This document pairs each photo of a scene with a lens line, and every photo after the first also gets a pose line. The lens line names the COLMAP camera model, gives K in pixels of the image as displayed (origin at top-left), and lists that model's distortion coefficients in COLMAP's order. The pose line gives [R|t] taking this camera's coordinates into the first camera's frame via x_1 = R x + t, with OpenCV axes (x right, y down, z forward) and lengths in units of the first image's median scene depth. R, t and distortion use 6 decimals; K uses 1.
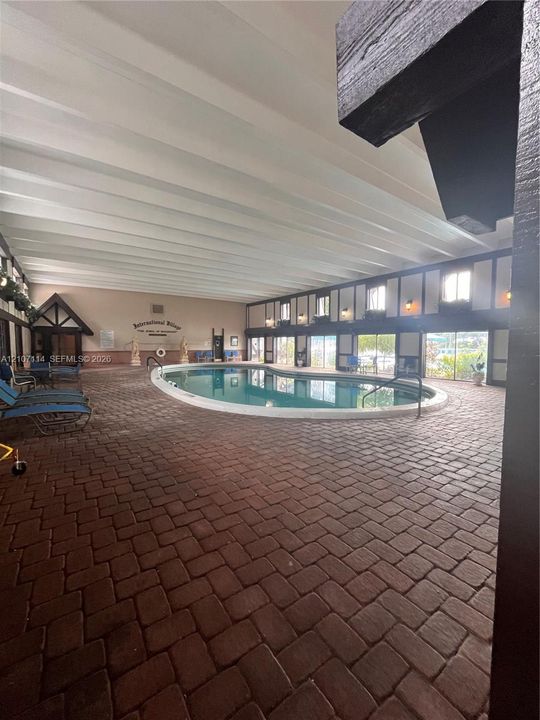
lens RADIAL K [[294.7, 0, 270.0], [0, 294.7, 360.0], [0, 0, 1]] dist [-0.001789, -0.000130]
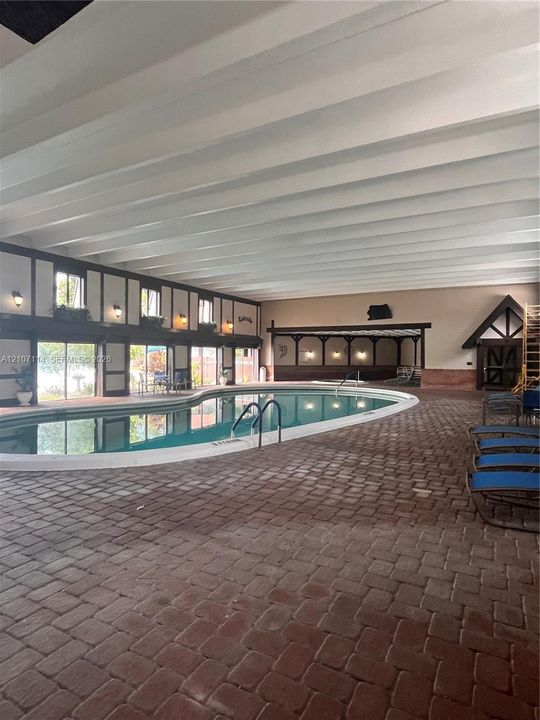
lens RADIAL K [[411.7, 0, 270.0], [0, 411.7, 360.0], [0, 0, 1]] dist [-0.000800, -0.000222]
pose [[-0.444635, -0.013566, 0.895609, -0.835443], [0.046524, 0.998186, 0.038217, -0.072954], [-0.894503, 0.058660, -0.443197, 1.205919]]
